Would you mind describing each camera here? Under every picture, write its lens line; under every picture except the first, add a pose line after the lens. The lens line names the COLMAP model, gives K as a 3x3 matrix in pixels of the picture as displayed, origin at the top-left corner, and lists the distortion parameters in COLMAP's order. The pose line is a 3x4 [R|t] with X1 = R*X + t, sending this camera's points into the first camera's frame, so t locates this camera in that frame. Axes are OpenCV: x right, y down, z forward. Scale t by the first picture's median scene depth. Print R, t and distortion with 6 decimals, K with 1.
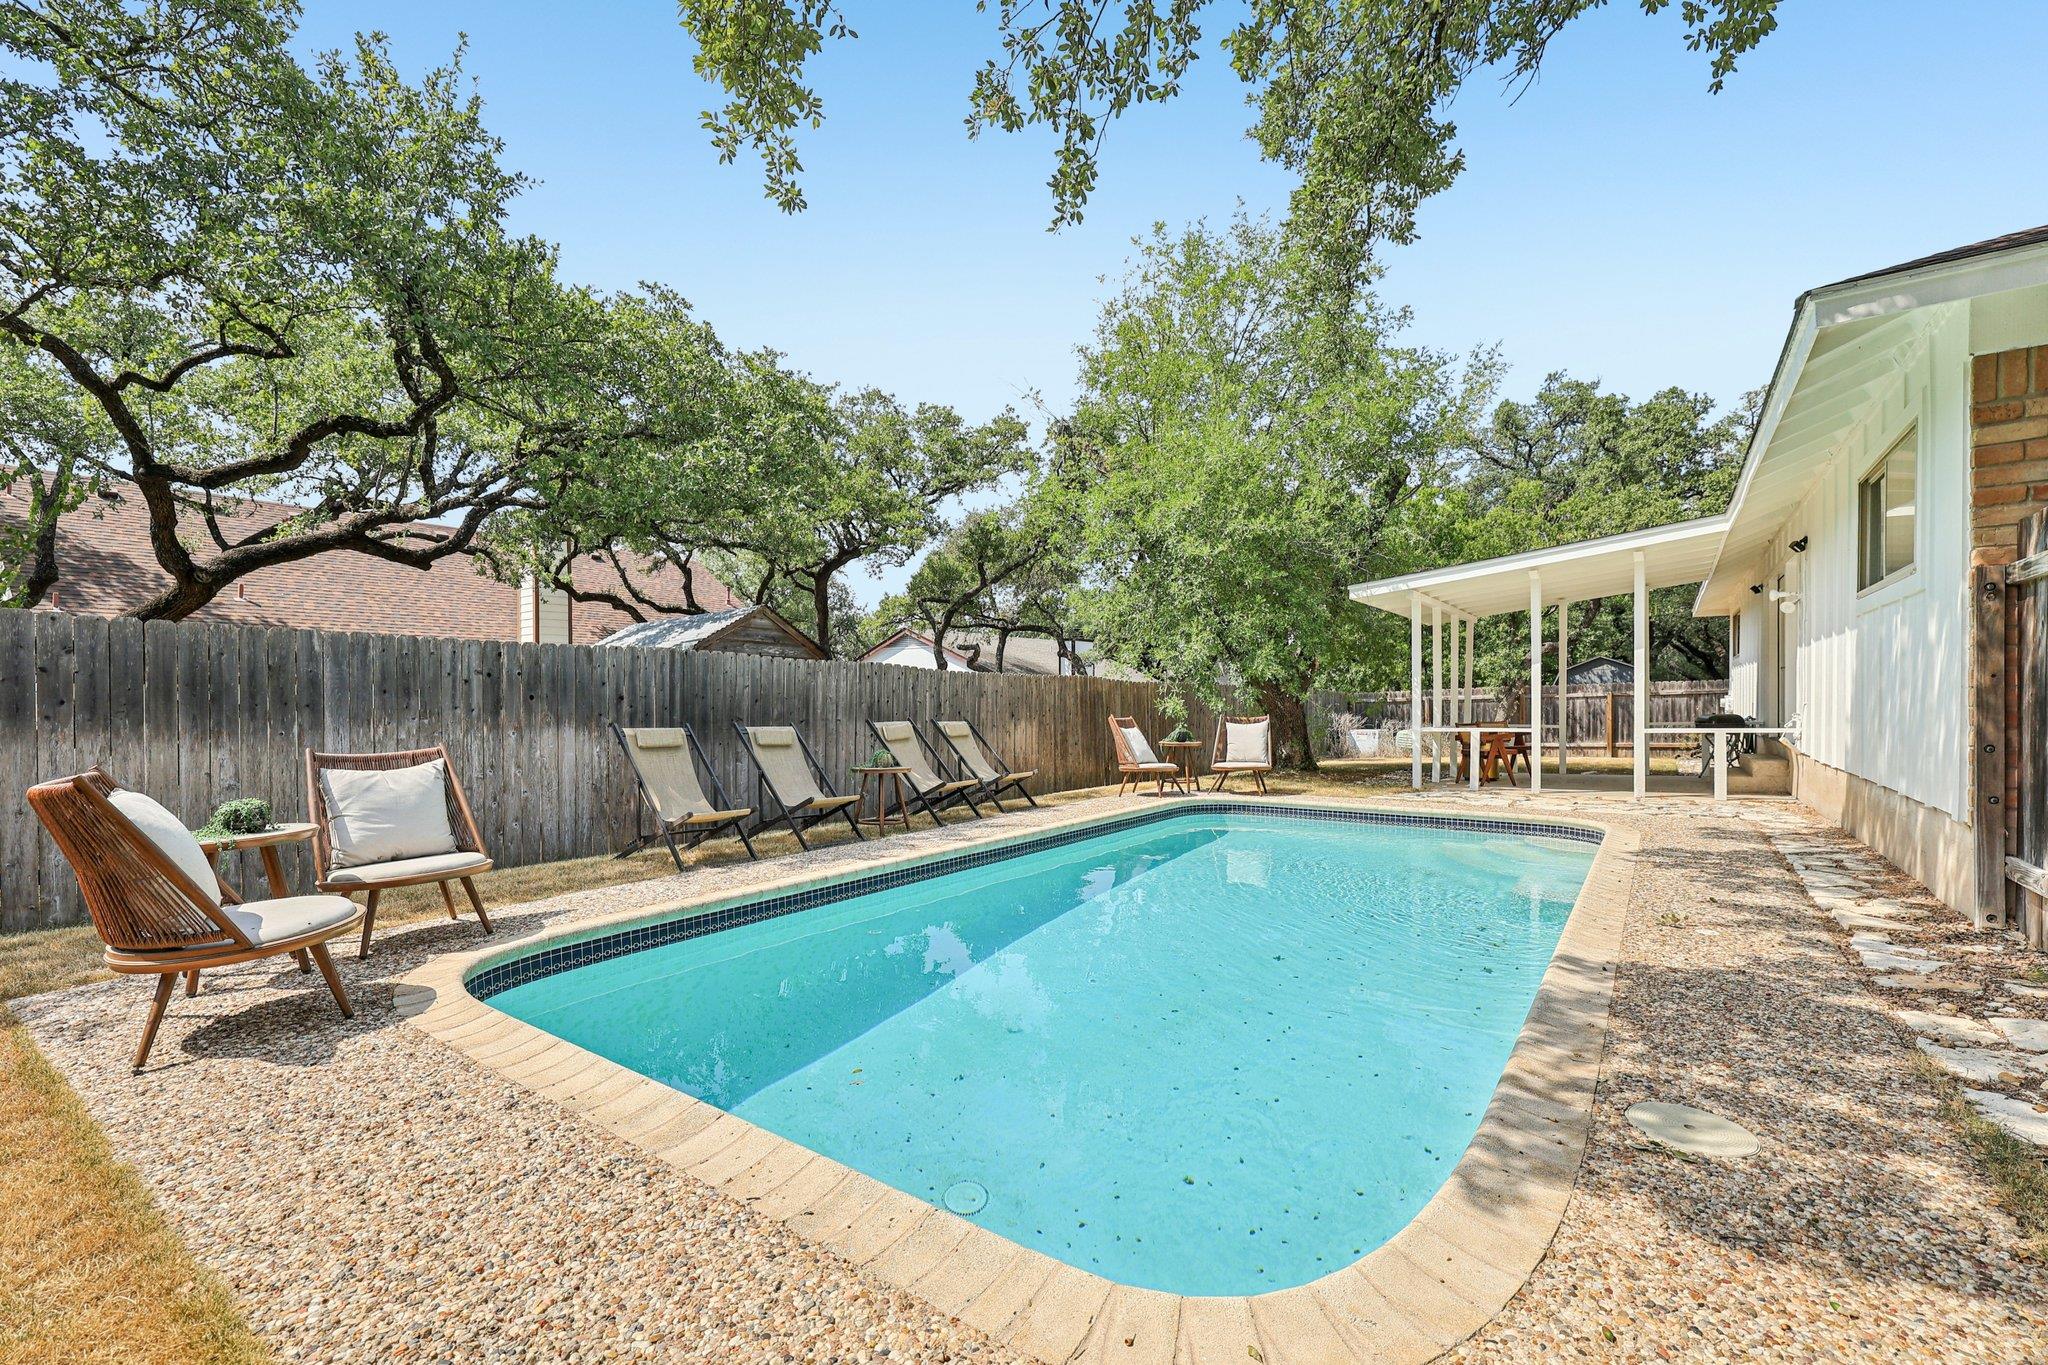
lens RADIAL K [[877.3, 0, 1019.3], [0, 877.3, 731.7], [0, 0, 1]] dist [0.000417, 0.001182]
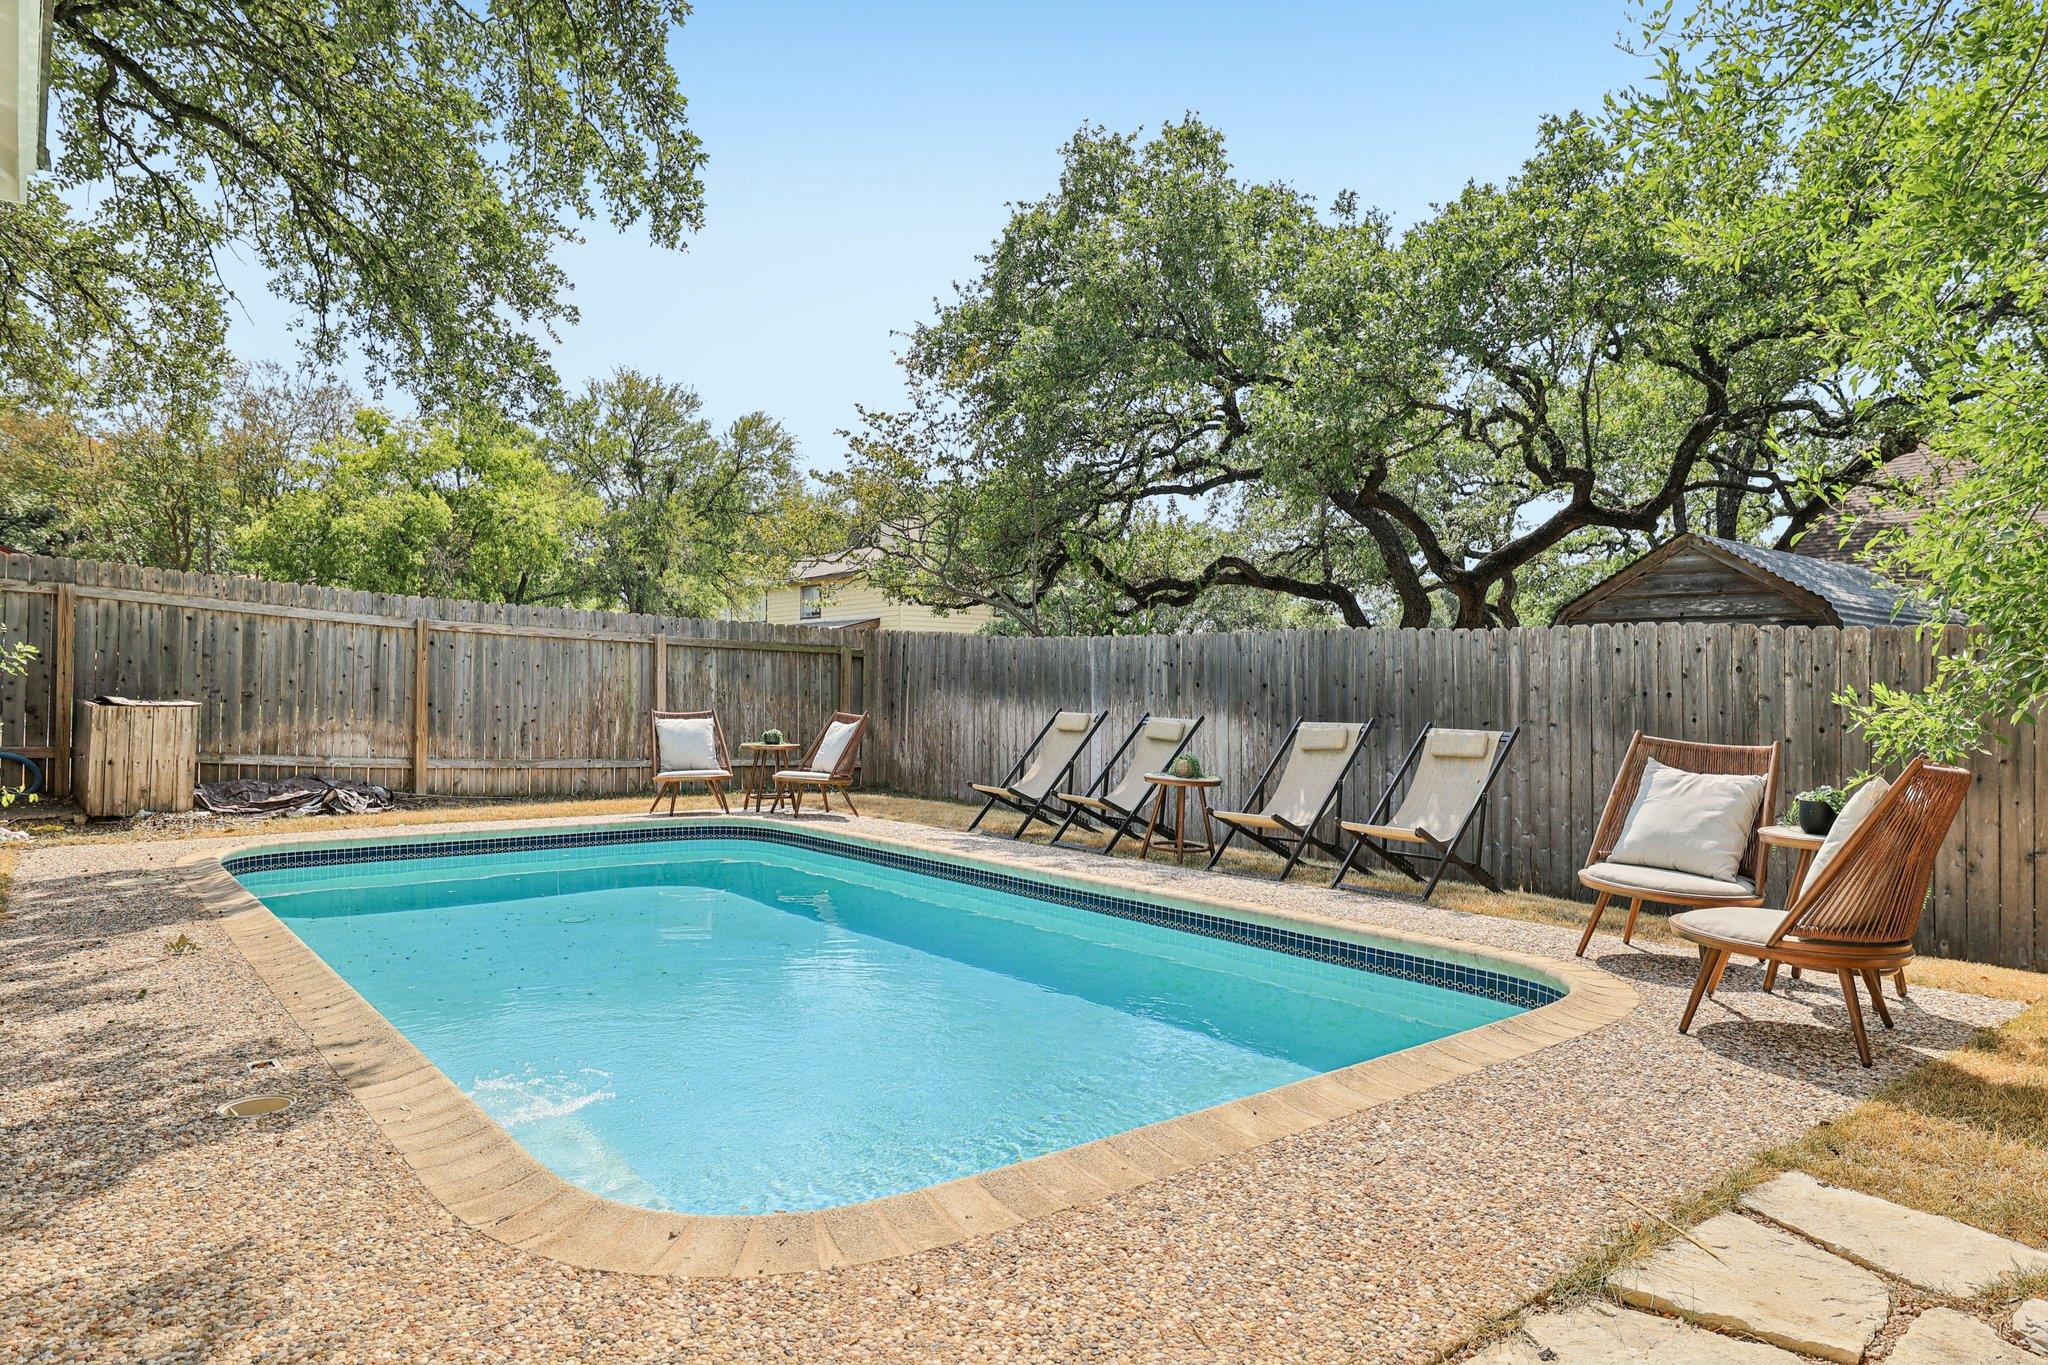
lens RADIAL K [[1264.0, 0, 1008.1], [0, 1264.0, 667.7], [0, 0, 1]] dist [0.009180, -0.001268]
pose [[-0.272454, -0.013415, -0.962075, 0.738573], [-0.044081, 0.999027, -0.001447, -0.035124], [0.961159, 0.042016, -0.272780, 0.892977]]
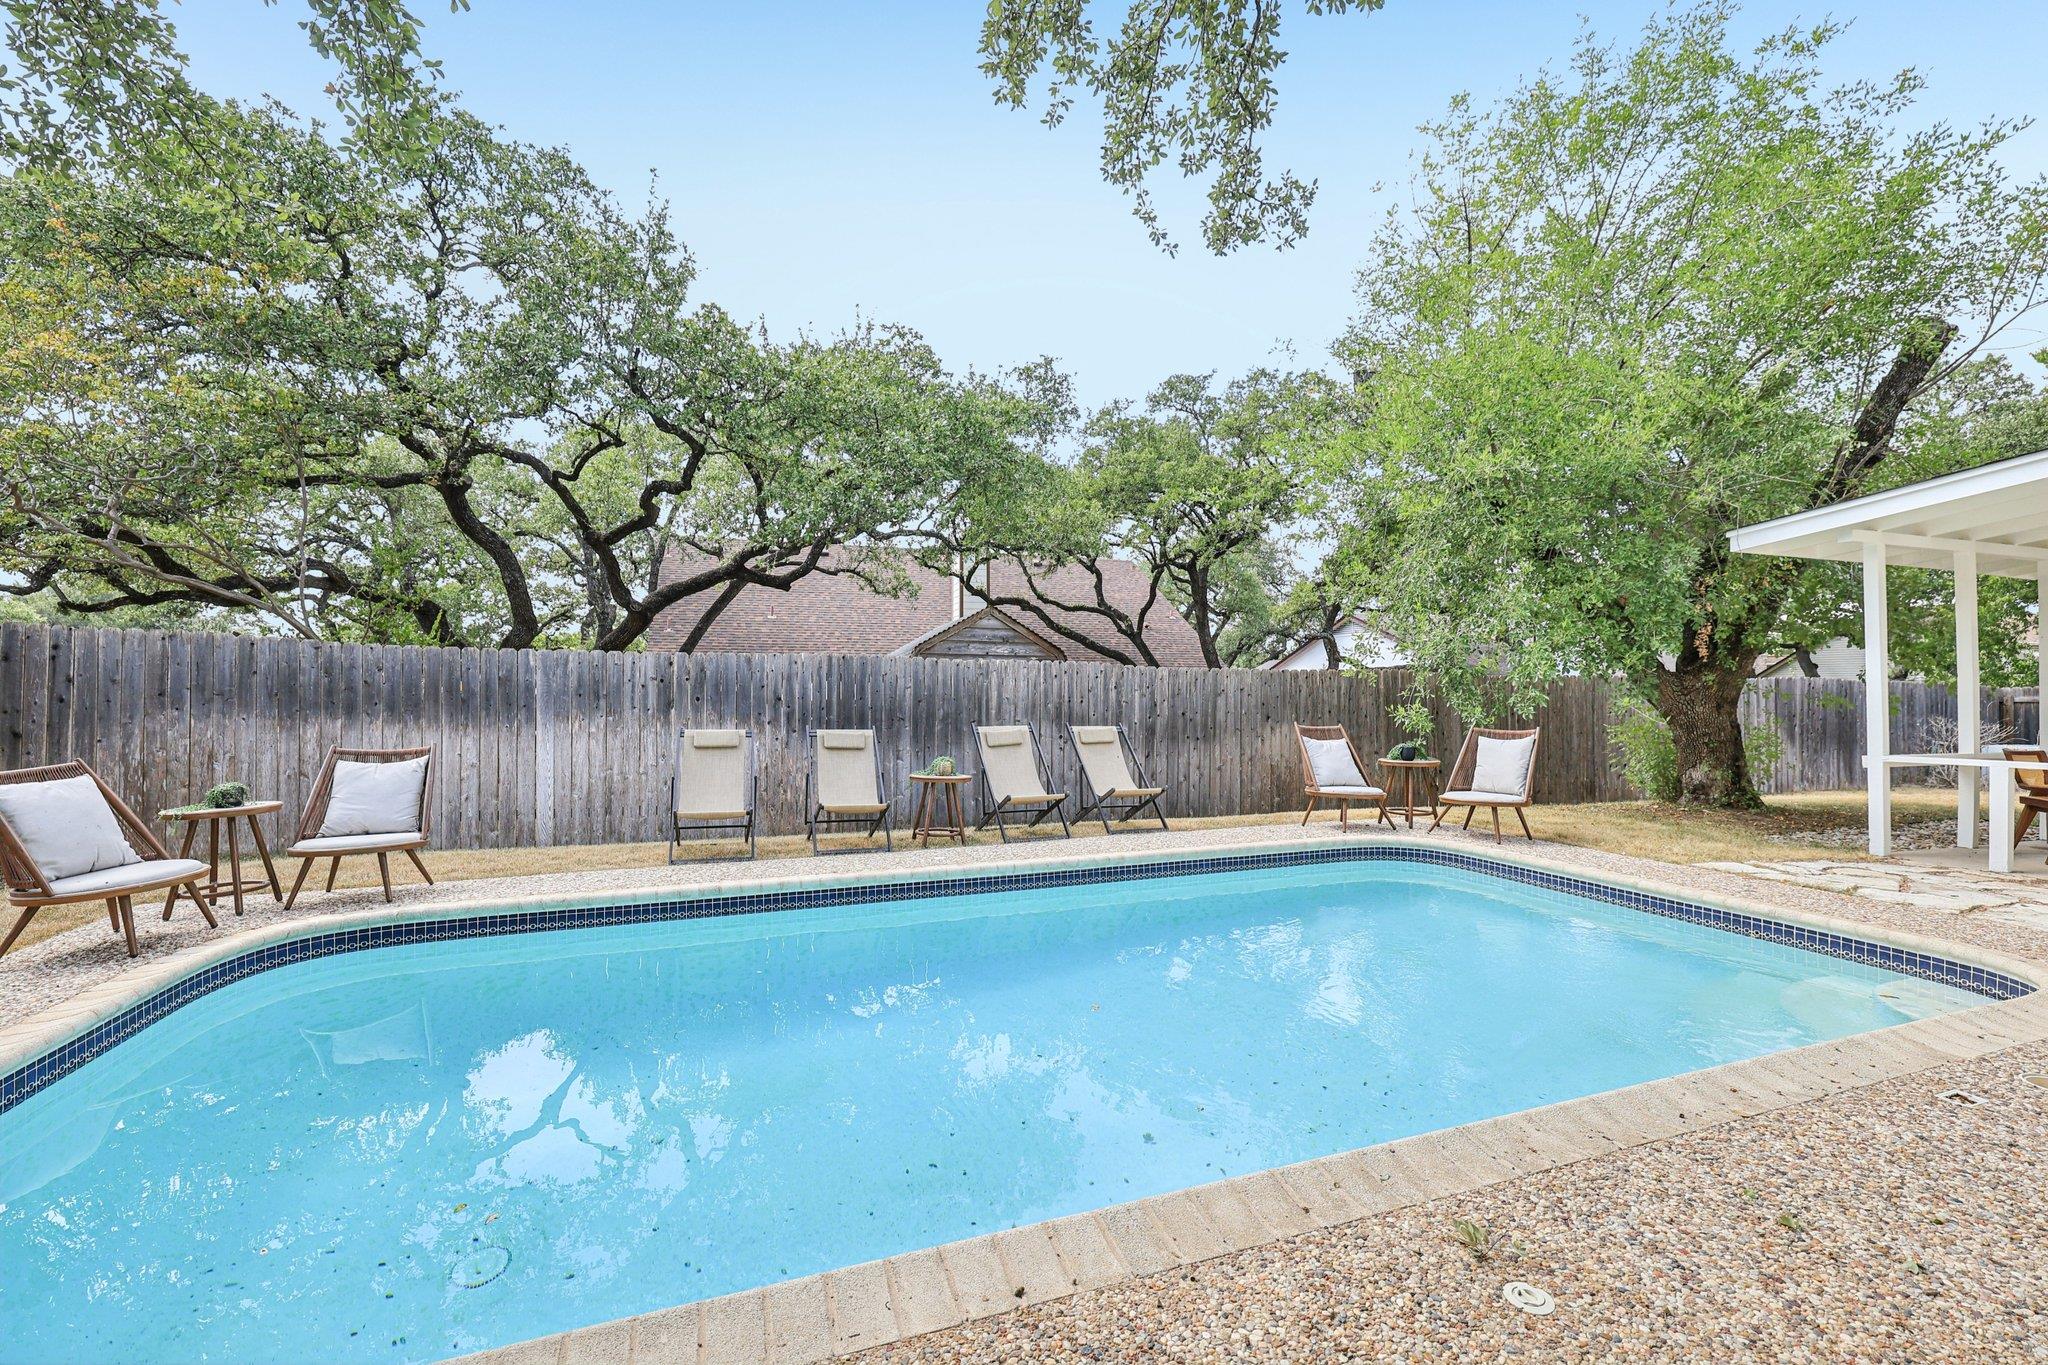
lens RADIAL K [[877.3, 0, 1026.3], [0, 877.3, 683.8], [0, 0, 1]] dist [0.000417, 0.001182]
pose [[0.831351, -0.001244, -0.555746, 0.350311], [-0.022158, 0.999128, -0.035382, -0.020546], [0.555306, 0.041729, 0.830599, 0.196953]]
